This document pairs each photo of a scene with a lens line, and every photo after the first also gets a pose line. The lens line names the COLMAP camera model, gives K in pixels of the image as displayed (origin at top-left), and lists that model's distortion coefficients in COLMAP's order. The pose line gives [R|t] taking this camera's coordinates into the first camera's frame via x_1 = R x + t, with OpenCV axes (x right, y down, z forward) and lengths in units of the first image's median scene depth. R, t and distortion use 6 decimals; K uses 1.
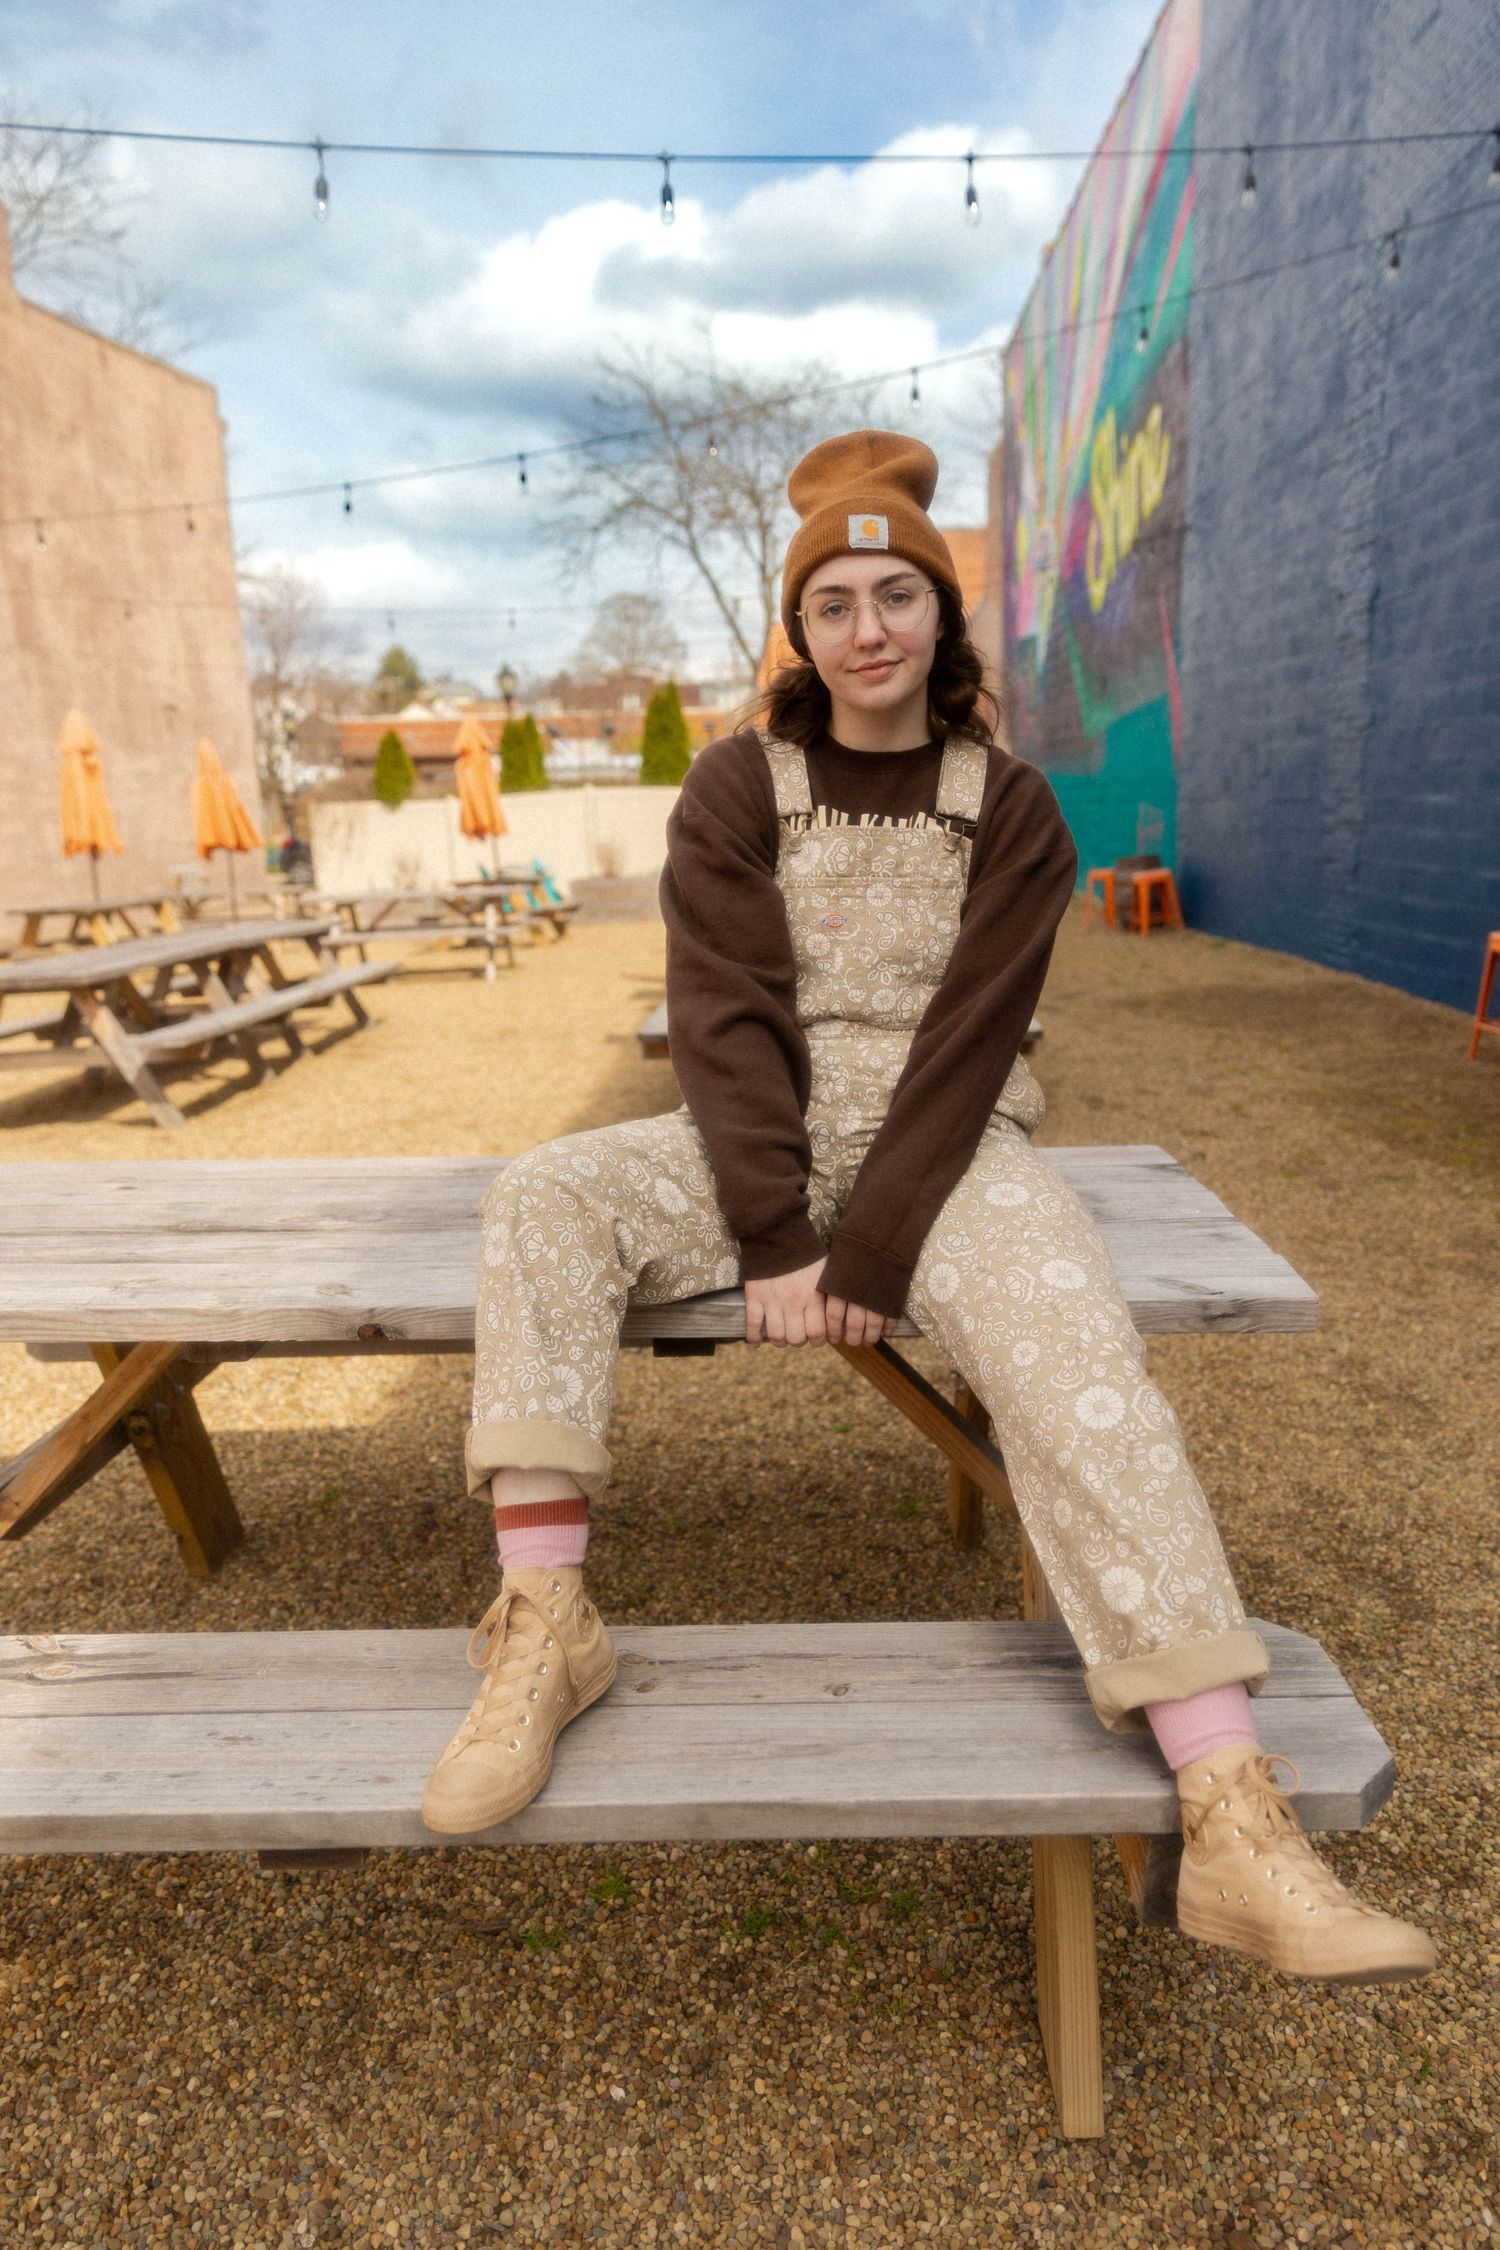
lens RADIAL K [[1490.6, 0, 782.8], [0, 1490.6, 1081.2], [0, 0, 1]] dist [-0.004275, -0.005803]
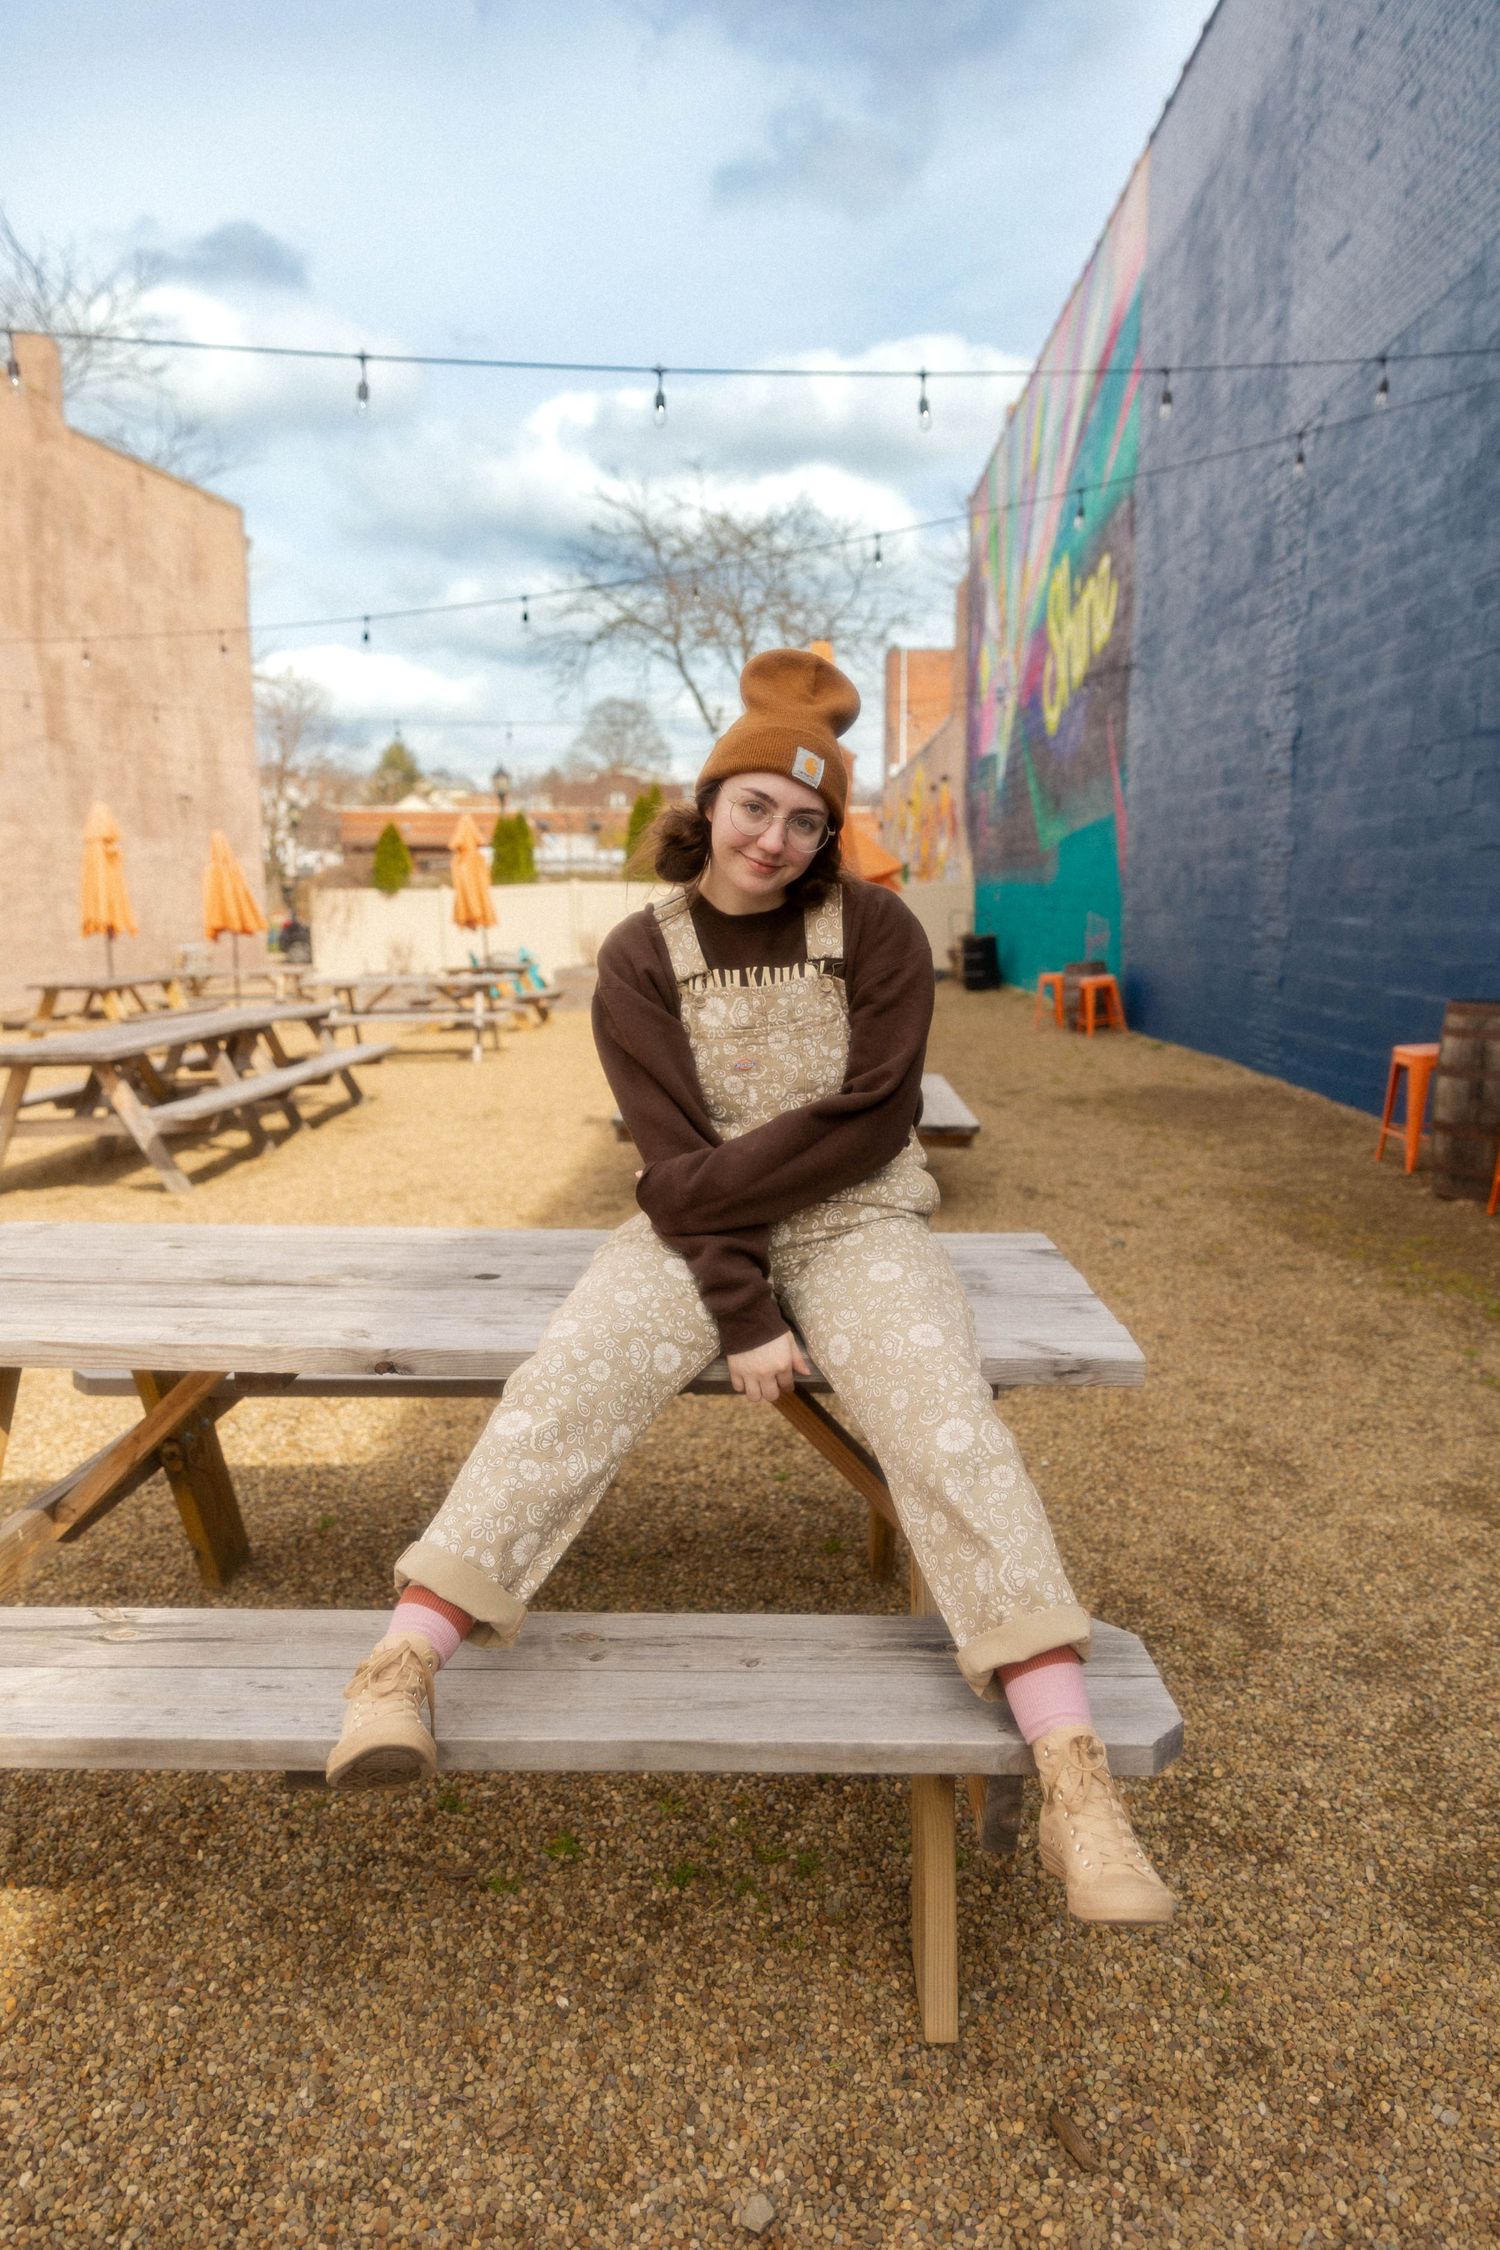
lens RADIAL K [[1490.6, 0, 782.8], [0, 1490.6, 1081.2], [0, 0, 1]] dist [-0.004275, -0.005803]
pose [[0.999514, 0.027635, 0.014423, 0.023142], [-0.026848, 0.998277, -0.052180, -0.010748], [-0.015840, 0.051767, 0.998534, -0.193823]]
